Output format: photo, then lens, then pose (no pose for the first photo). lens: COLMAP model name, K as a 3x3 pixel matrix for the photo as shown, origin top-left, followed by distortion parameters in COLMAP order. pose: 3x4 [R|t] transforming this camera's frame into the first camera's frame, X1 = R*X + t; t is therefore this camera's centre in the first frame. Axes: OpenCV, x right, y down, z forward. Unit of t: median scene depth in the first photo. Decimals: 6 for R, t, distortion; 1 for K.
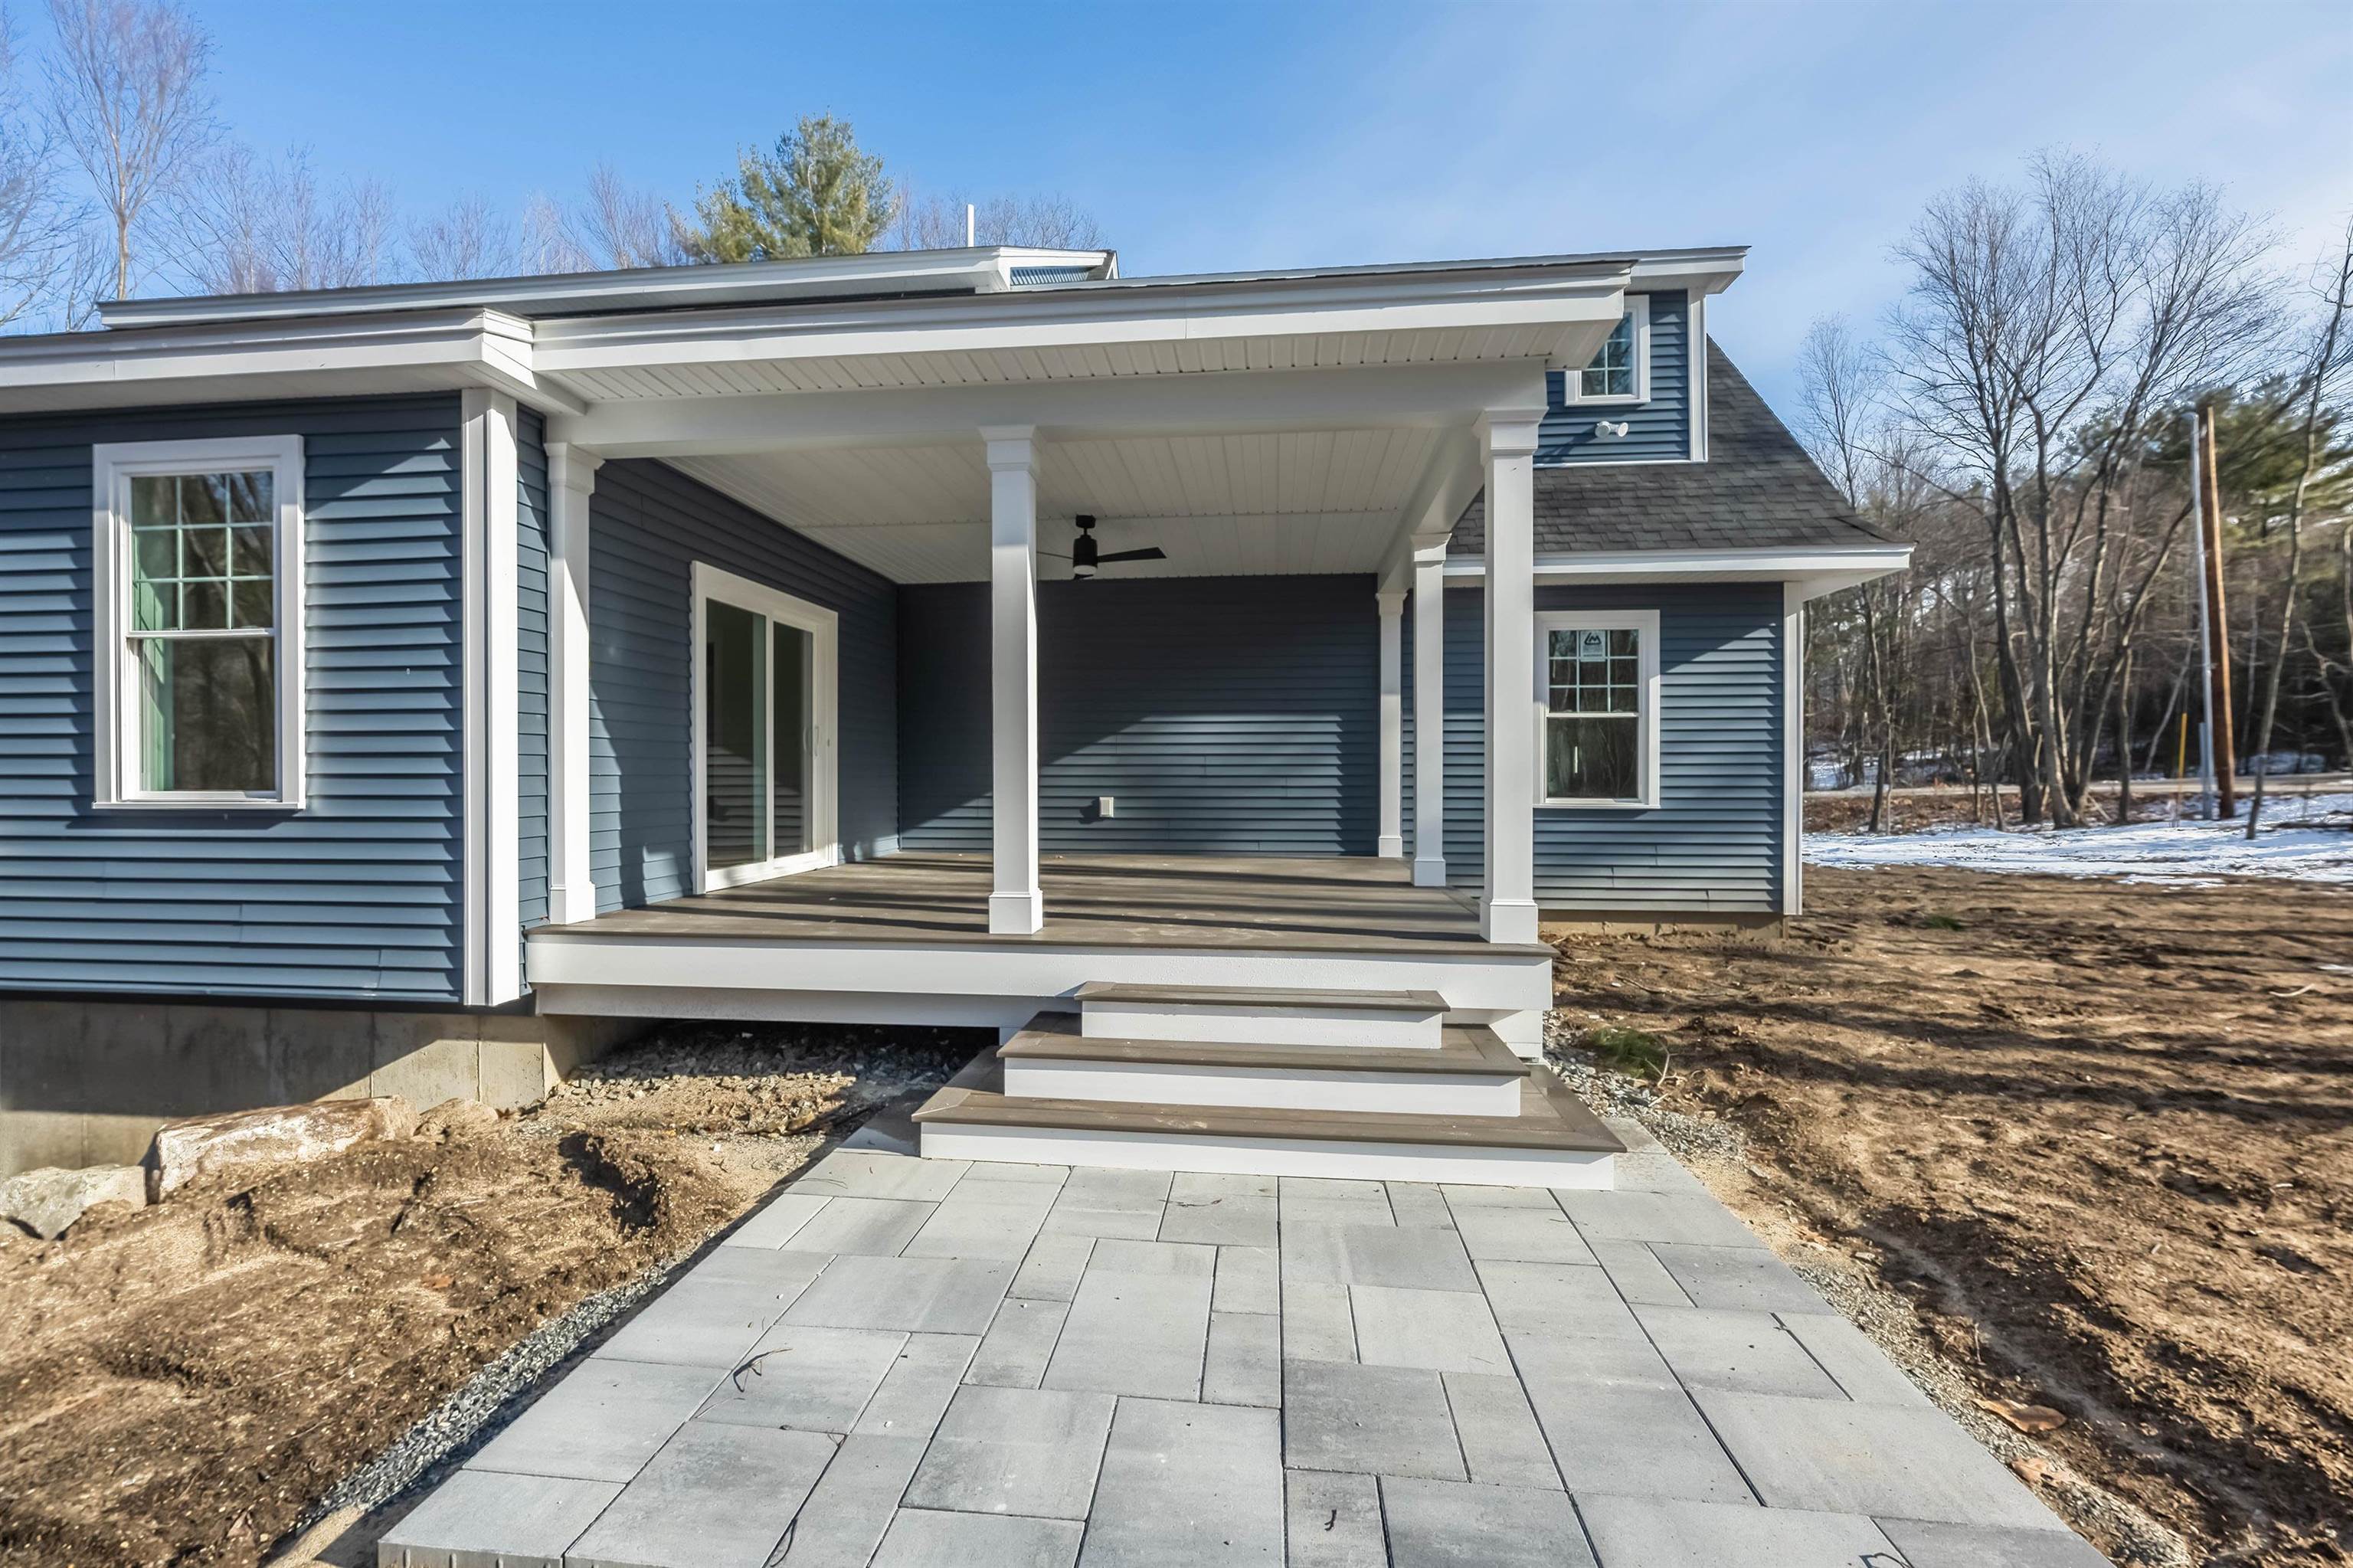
lens RADIAL K [[959.2, 0, 1183.1], [0, 959.2, 782.6], [0, 0, 1]] dist [-0.002163, 0.000046]
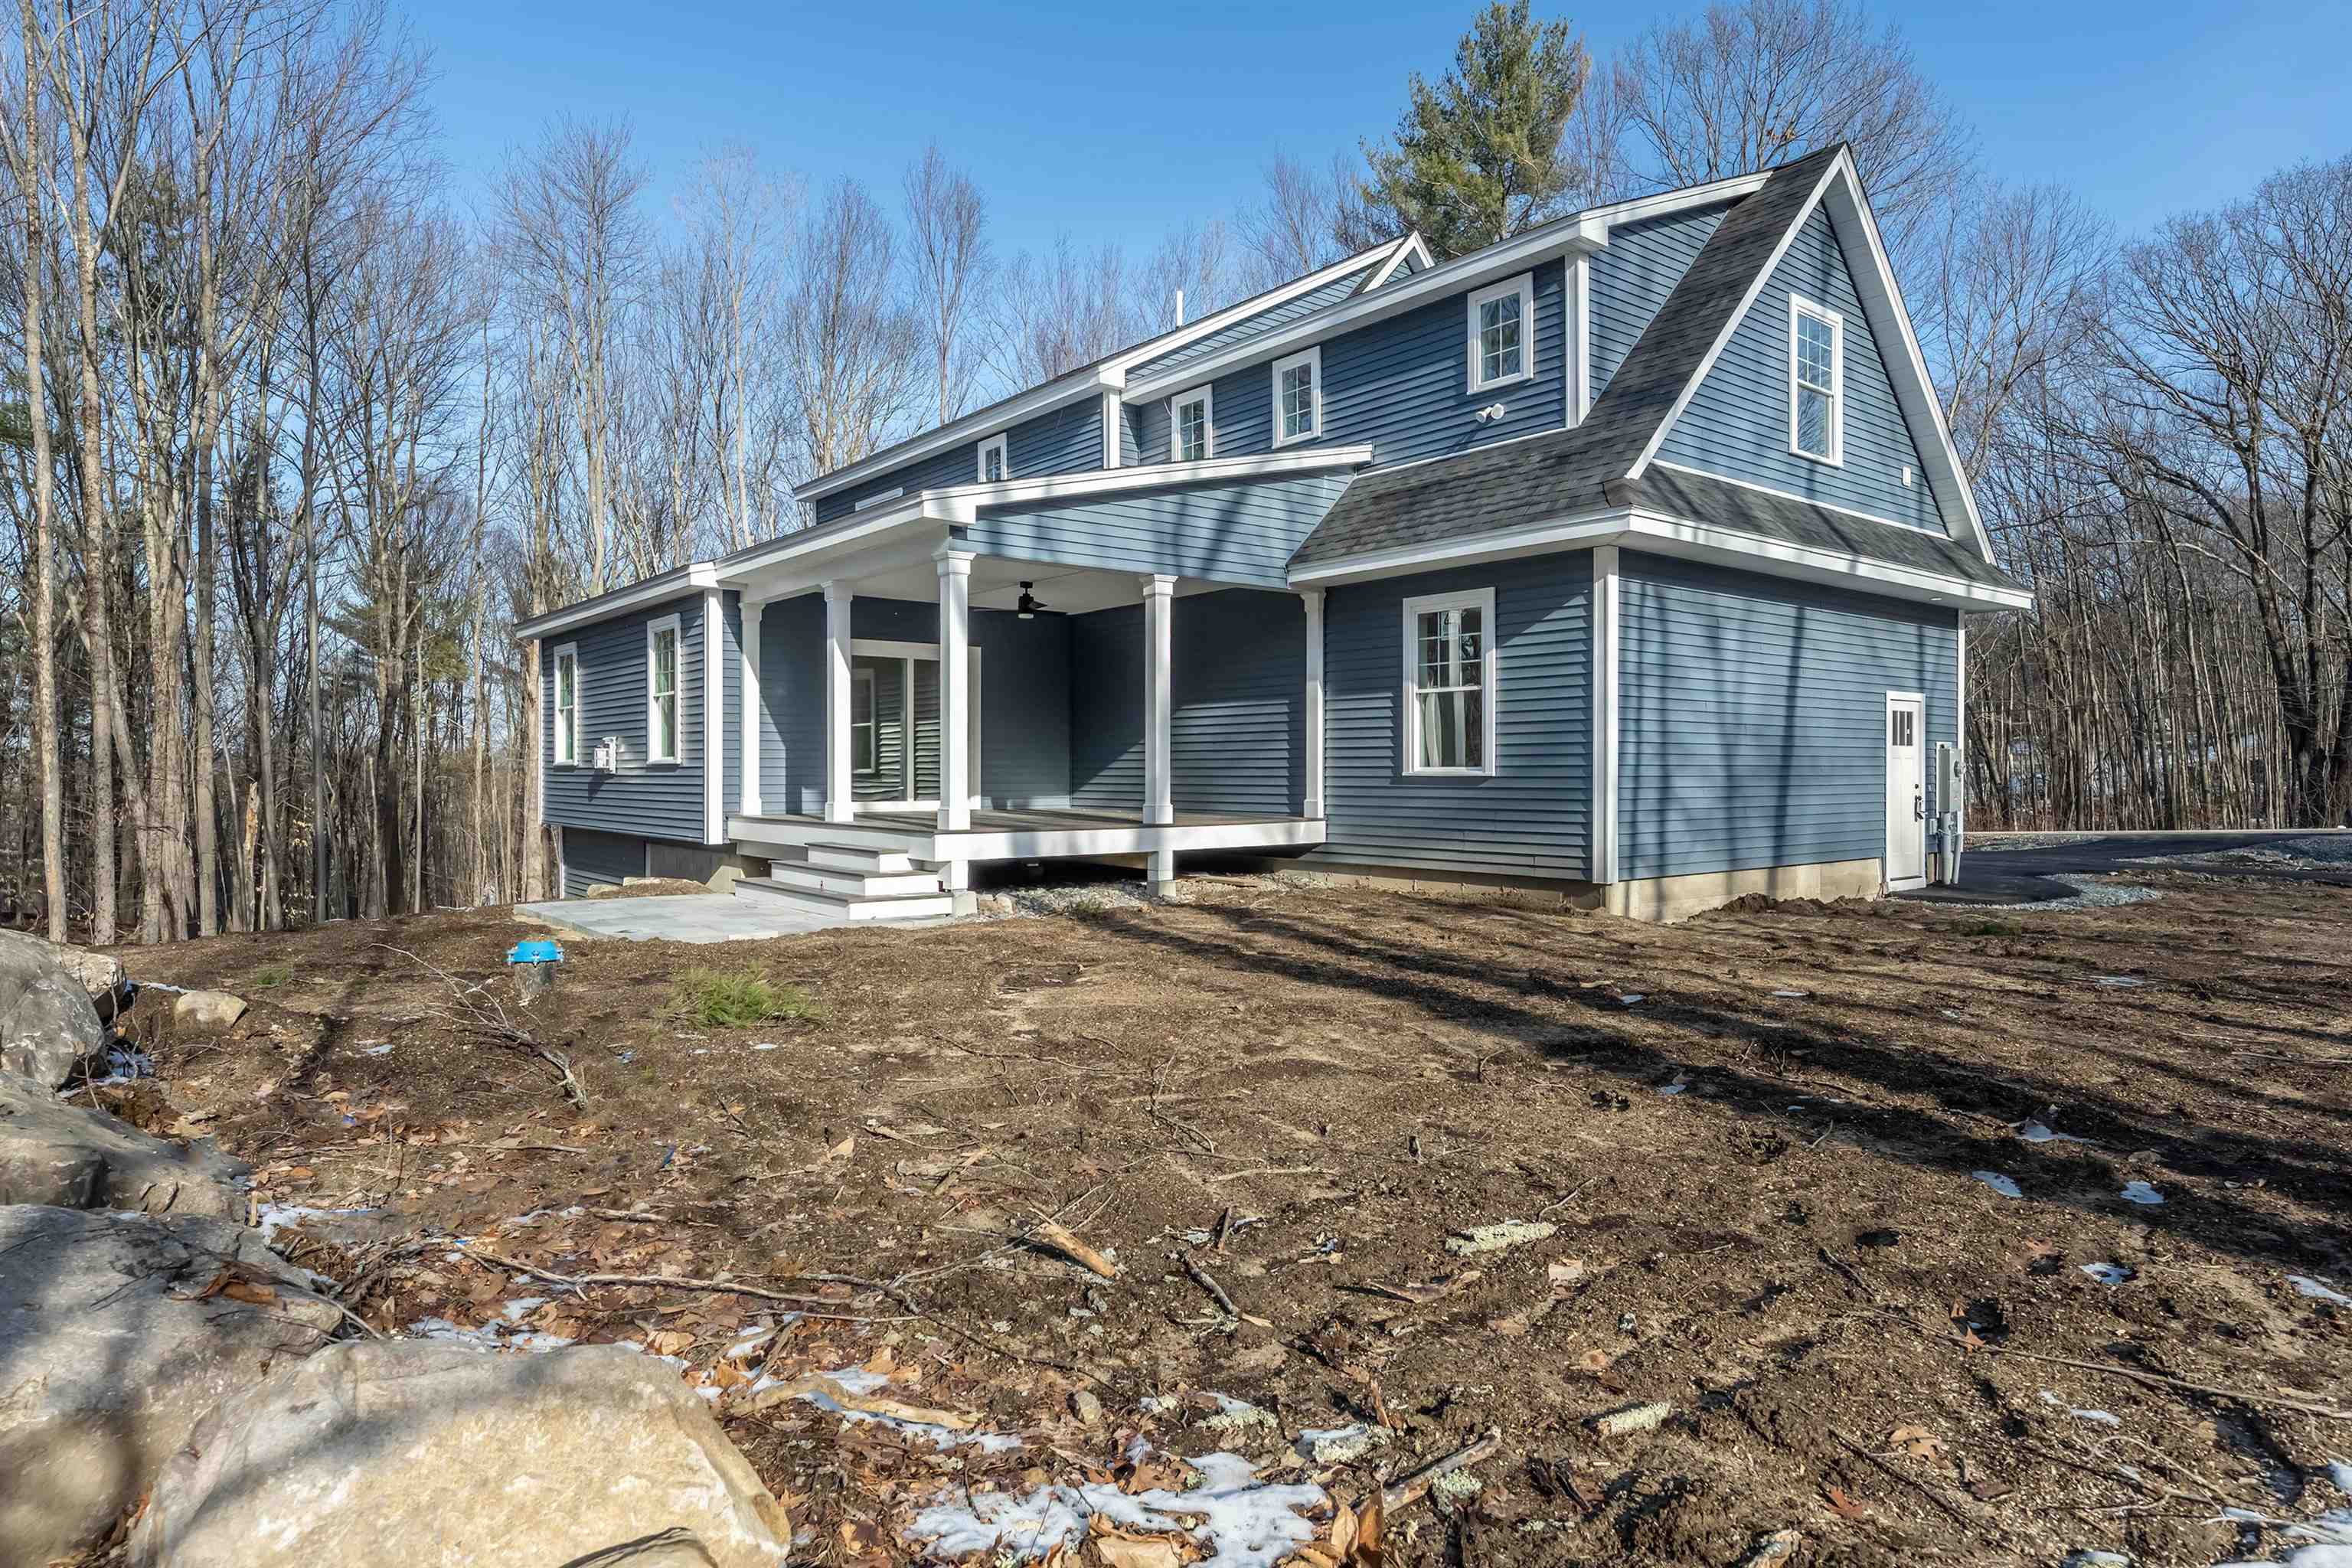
lens RADIAL K [[1343.7, 0, 1176.0], [0, 1343.7, 784.0], [0, 0, 1]] dist [0.005625, 0.000343]
pose [[0.701969, 0.006190, -0.712181, 1.301359], [-0.005403, 0.999980, 0.003366, 0.032673], [0.712187, 0.001485, 0.701988, -0.280764]]
